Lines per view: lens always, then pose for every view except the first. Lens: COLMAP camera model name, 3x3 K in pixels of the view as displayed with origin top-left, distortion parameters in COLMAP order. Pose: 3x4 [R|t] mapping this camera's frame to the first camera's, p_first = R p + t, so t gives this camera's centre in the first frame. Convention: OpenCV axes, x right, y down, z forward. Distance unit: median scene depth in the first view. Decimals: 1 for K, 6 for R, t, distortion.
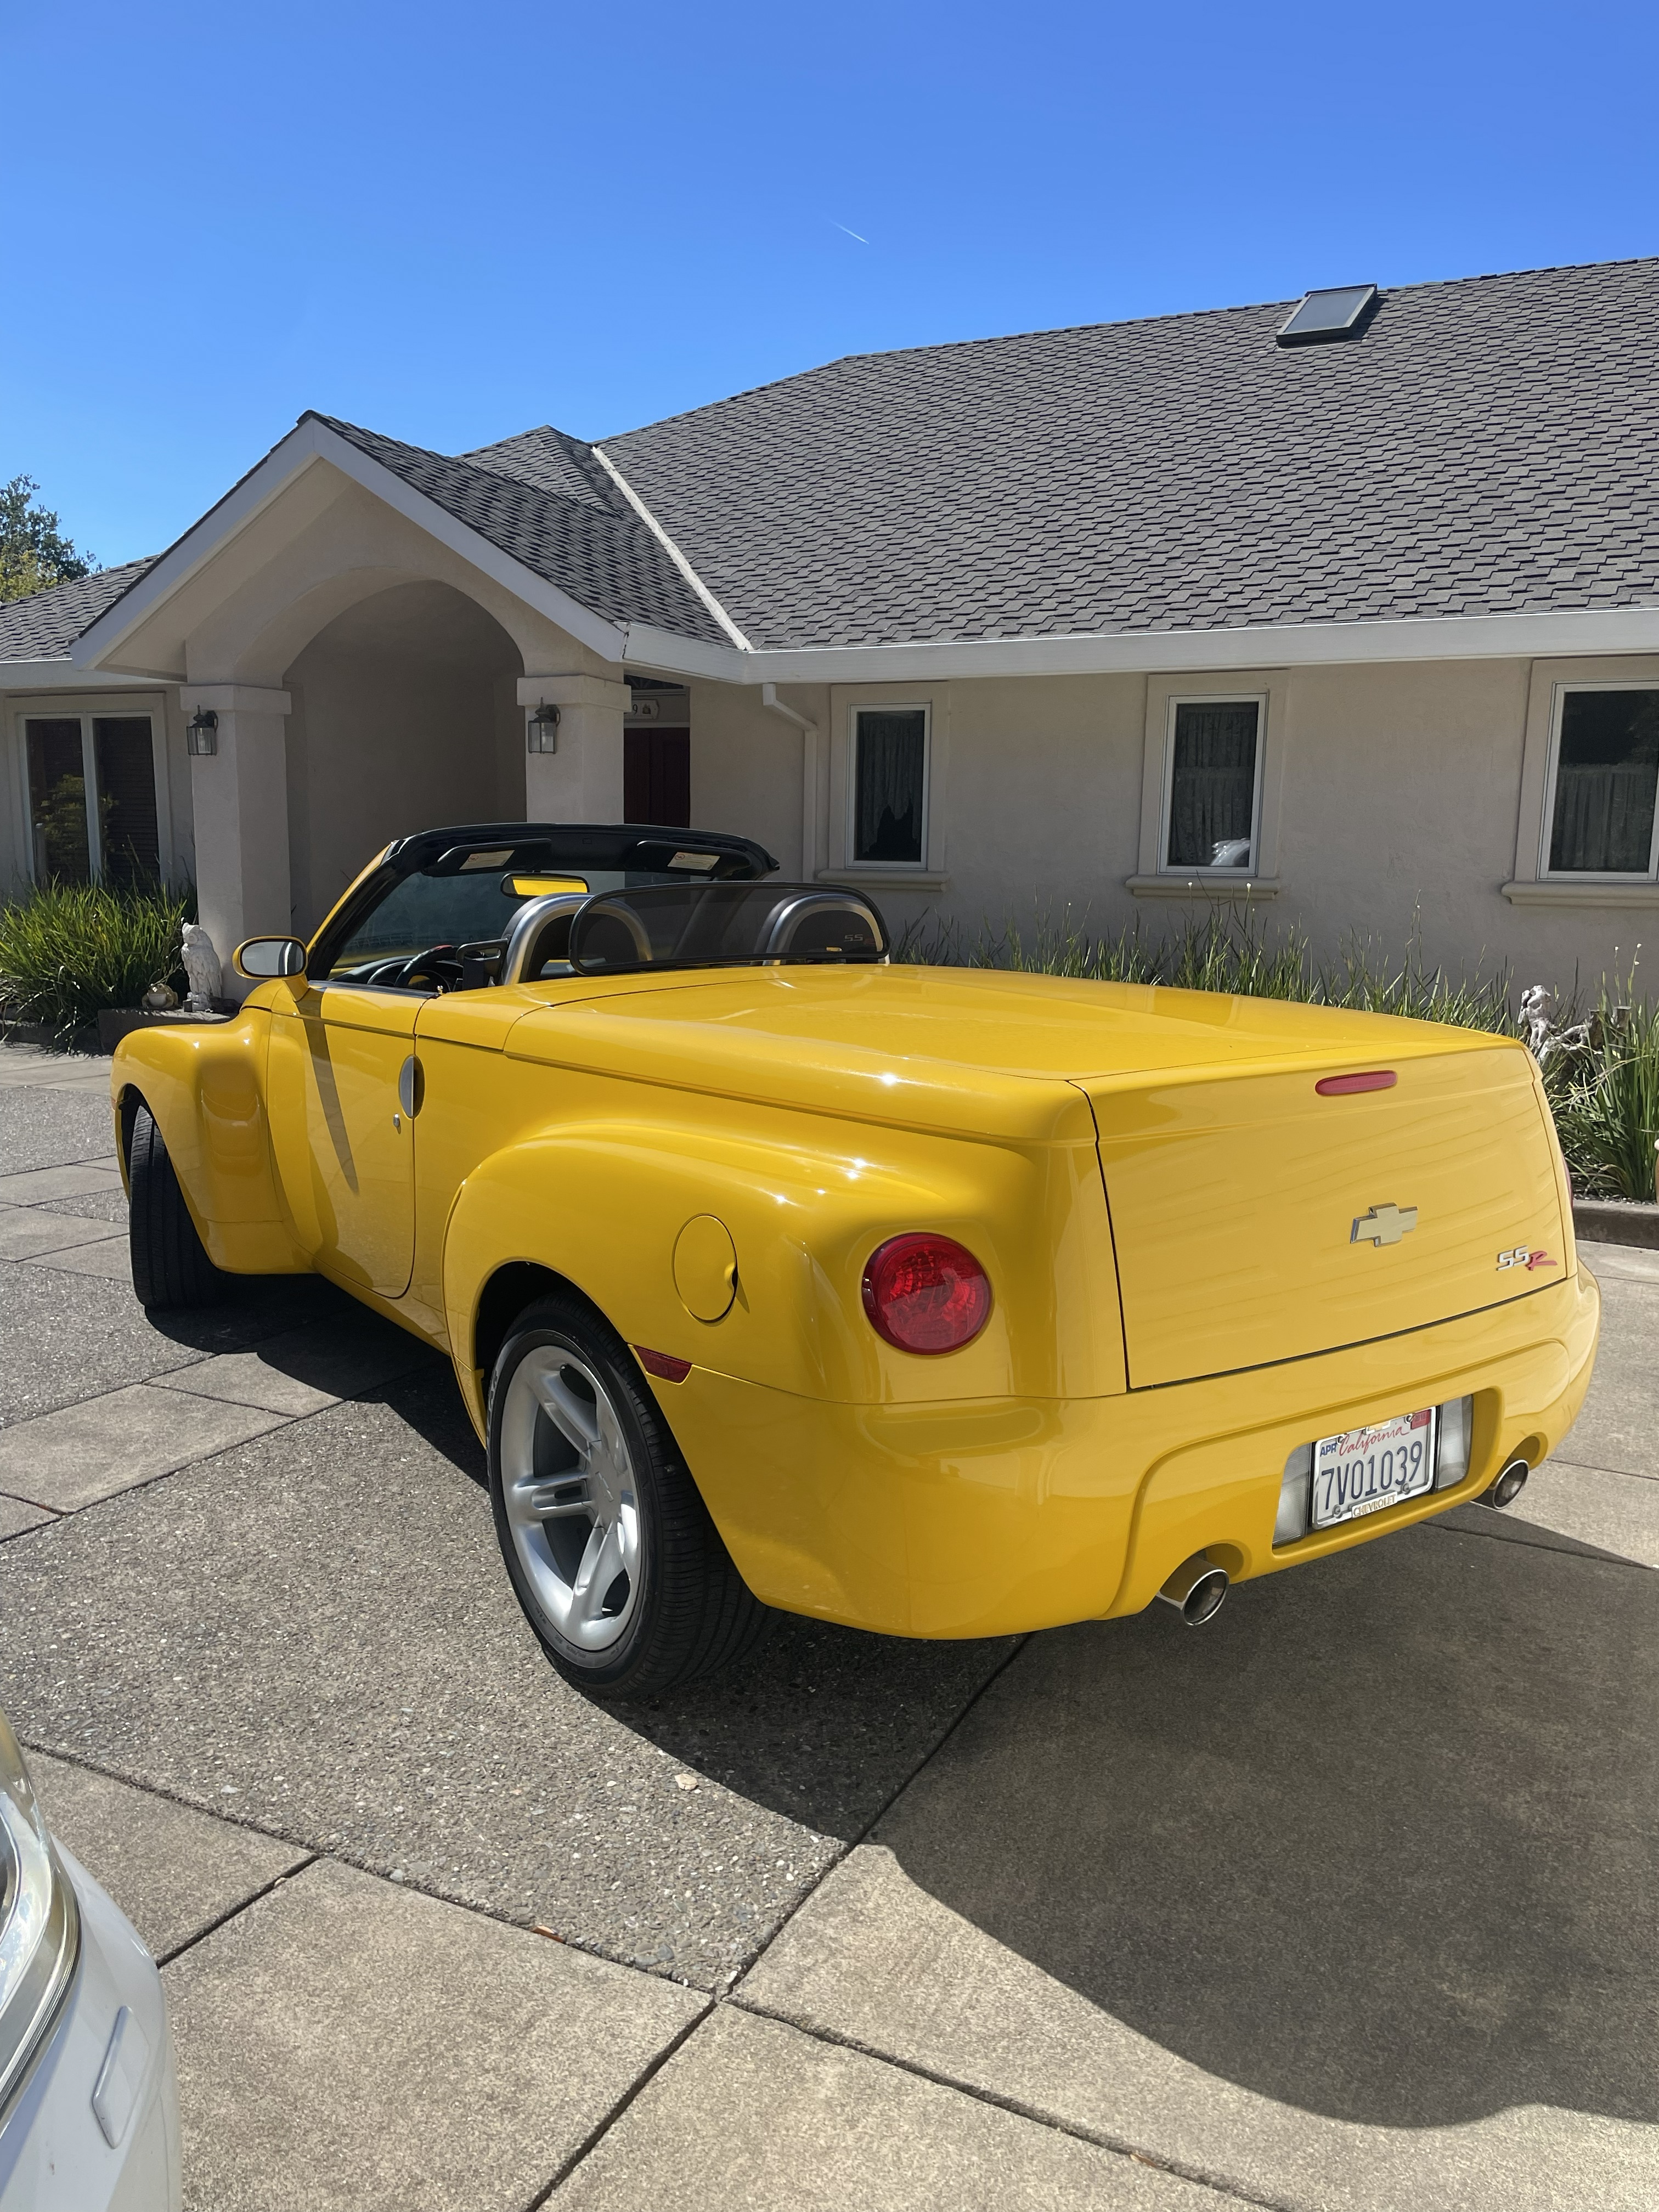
lens RADIAL K [[1665.3, 0, 823.1], [0, 1665.3, 1141.4], [0, 0, 1]] dist [0.089106, -0.114841]
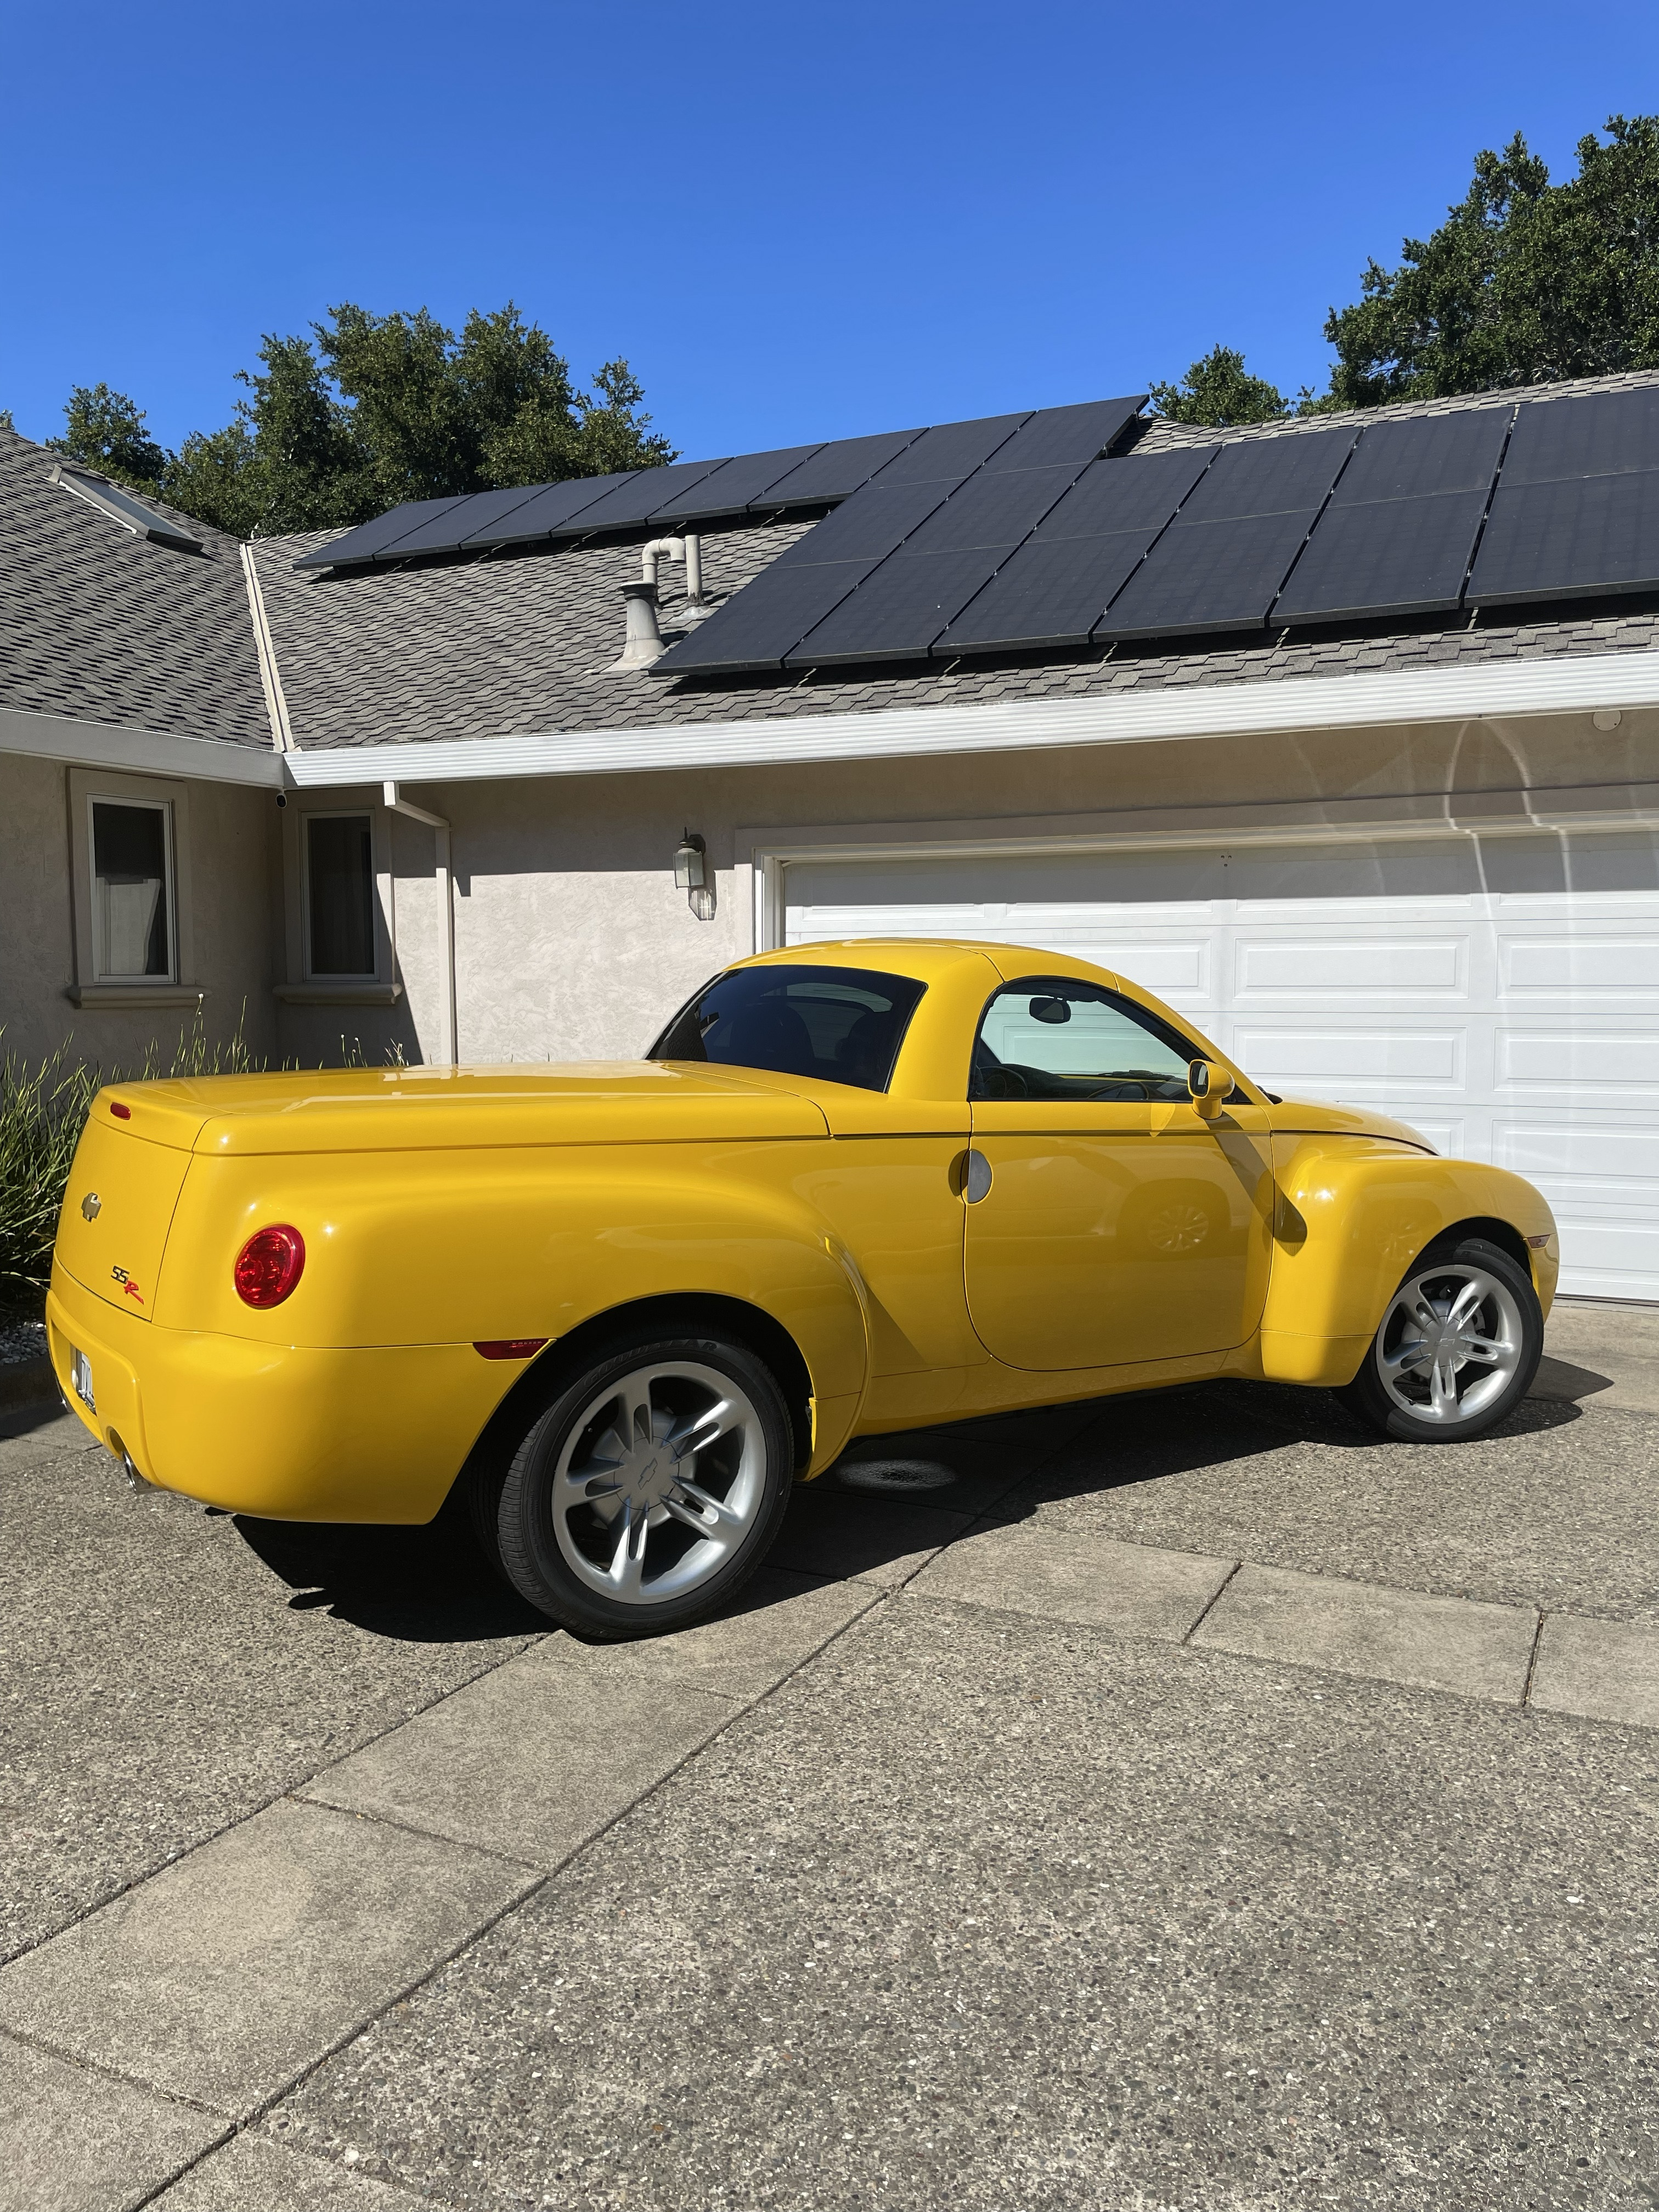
lens RADIAL K [[1717.6, 0, 817.9], [0, 1717.6, 1096.7], [0, 0, 1]] dist [0.093938, -0.133549]
pose [[-0.030038, -0.097458, 0.994786, -0.571263], [0.166156, 0.980902, 0.101114, -0.109226], [-0.985642, 0.168327, -0.013271, 0.537908]]
